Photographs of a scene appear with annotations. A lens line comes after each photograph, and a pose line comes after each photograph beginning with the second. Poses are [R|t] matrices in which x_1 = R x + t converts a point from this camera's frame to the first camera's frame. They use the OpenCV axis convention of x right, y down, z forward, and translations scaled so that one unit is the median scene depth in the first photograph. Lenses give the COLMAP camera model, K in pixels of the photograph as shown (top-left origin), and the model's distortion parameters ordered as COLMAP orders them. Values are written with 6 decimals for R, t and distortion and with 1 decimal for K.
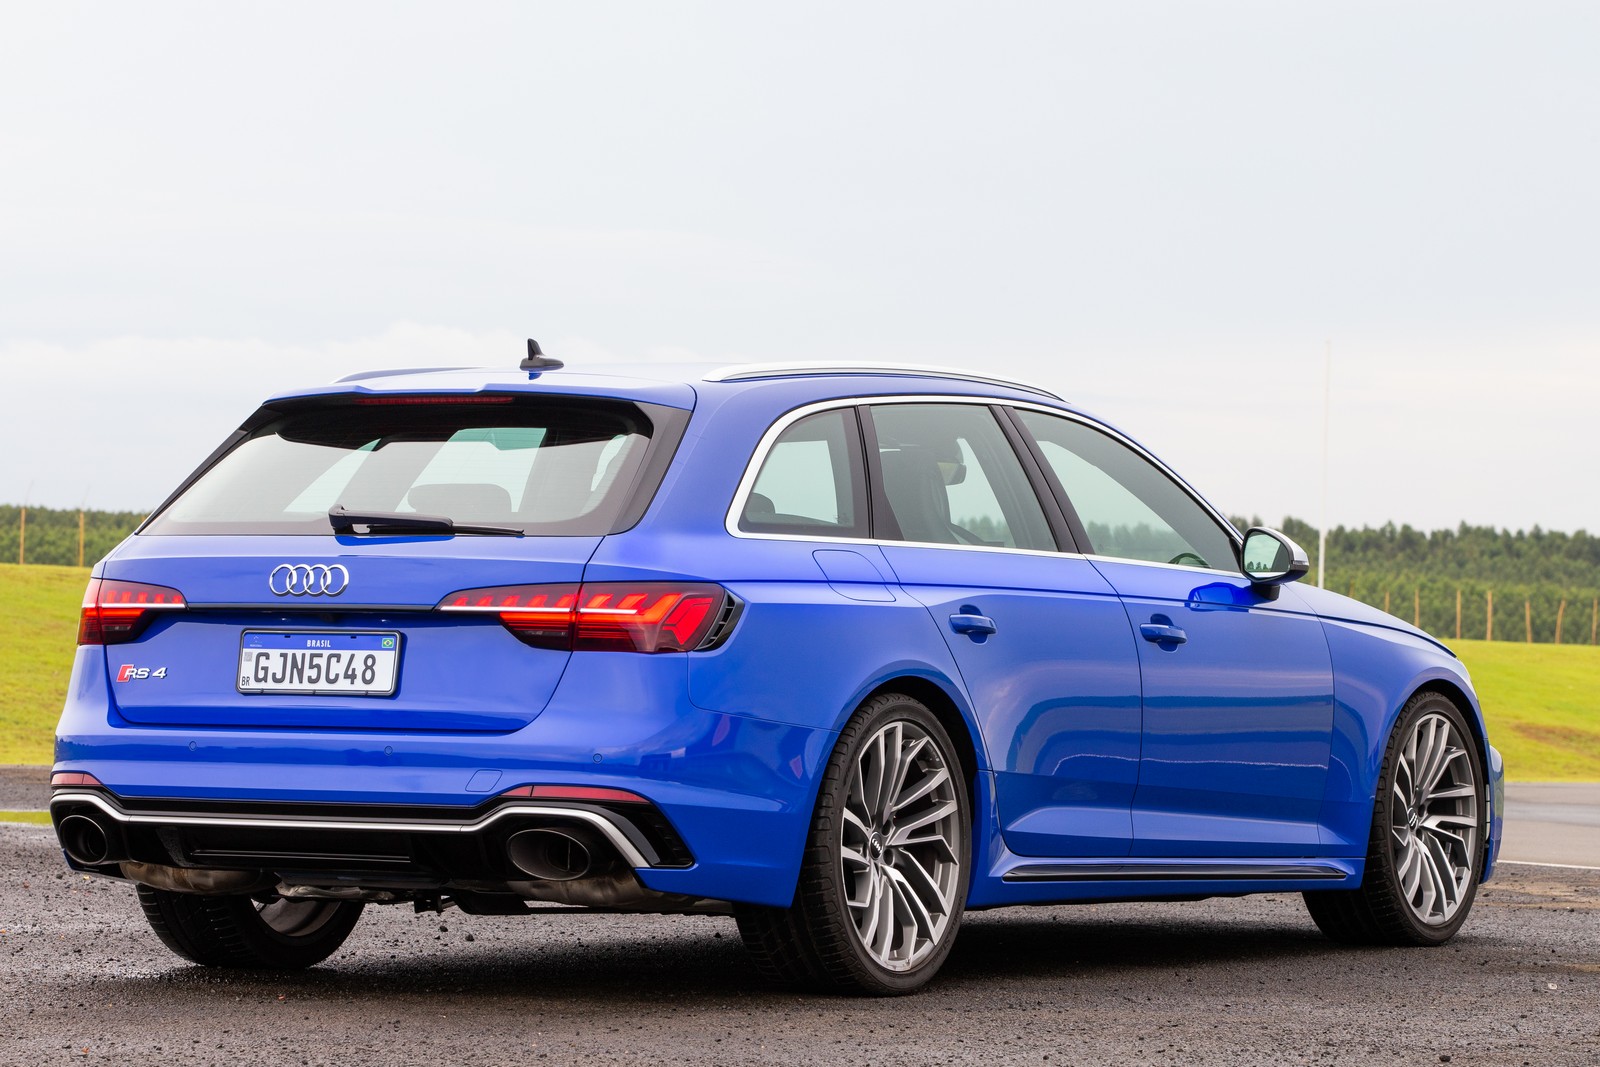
lens RADIAL K [[6849.9, 0, 798.7], [0, 6849.9, 533.3], [0, 0, 1]] dist [0.227564, 0.000000]
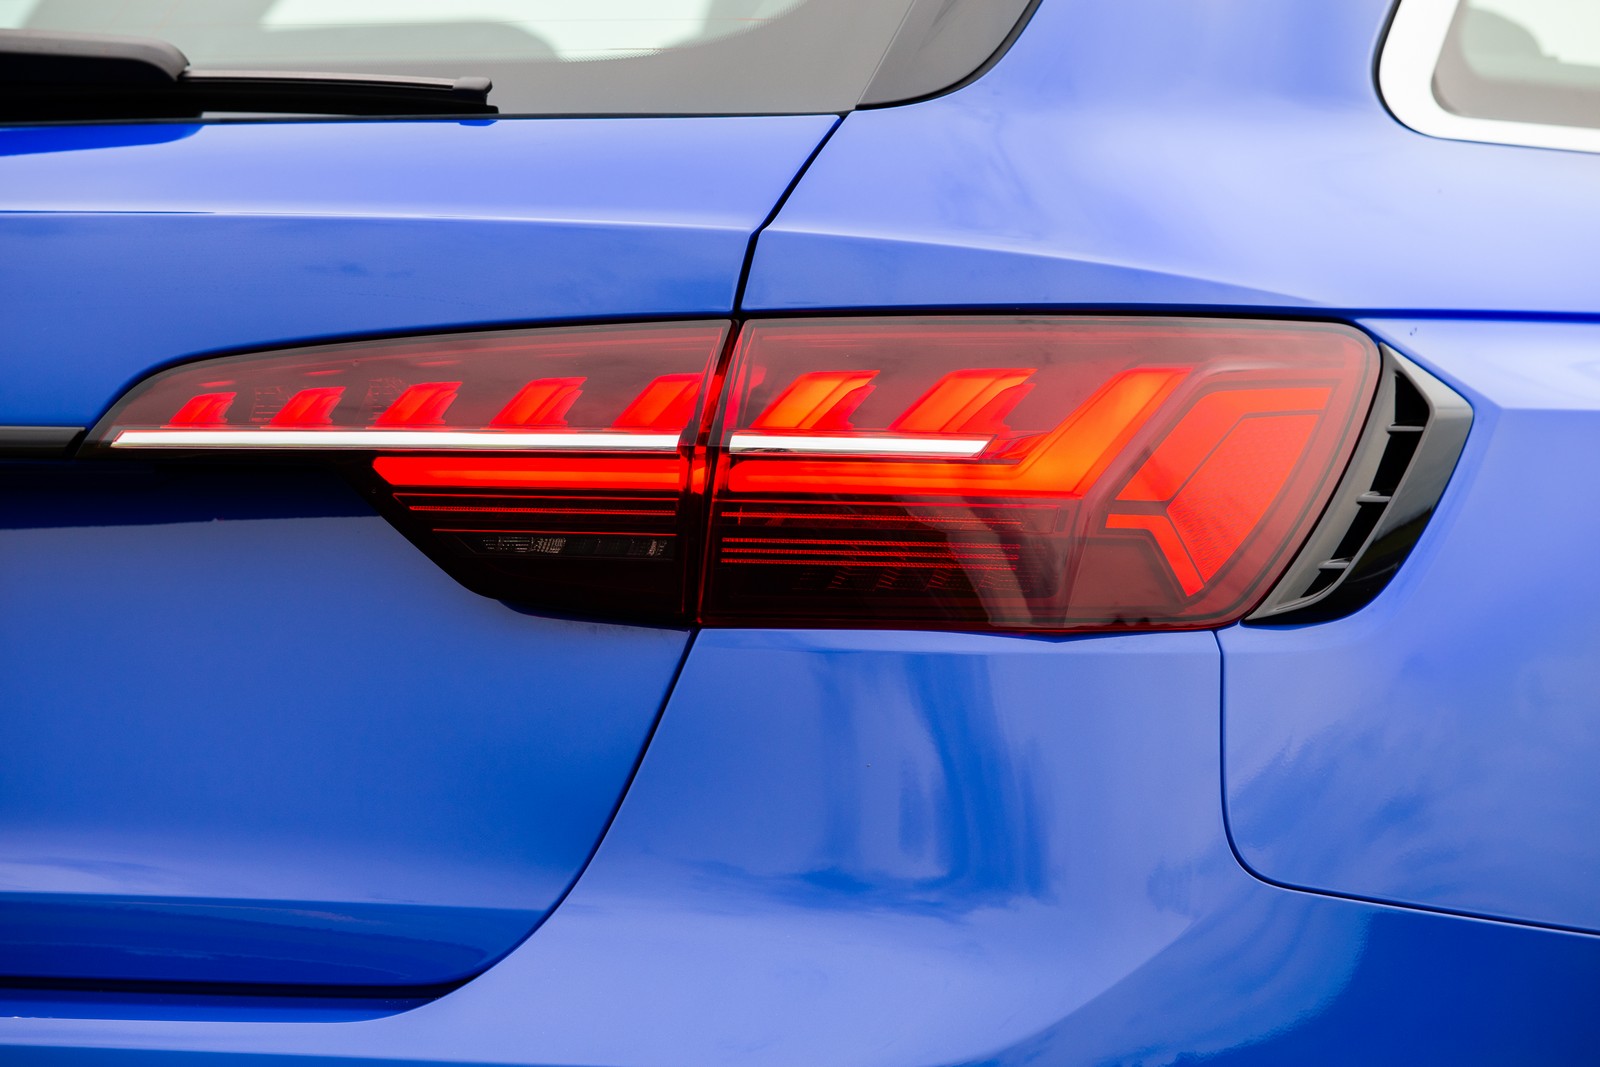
lens RADIAL K [[10681.9, 0, 792.5], [0, 10681.9, 532.7], [0, 0, 1]] dist [-3.895433, 0.000000]
pose [[0.997470, -0.004570, -0.070945, -0.005683], [0.005915, 0.999807, 0.018761, 0.007706], [0.070846, -0.019133, 0.997304, 0.658509]]
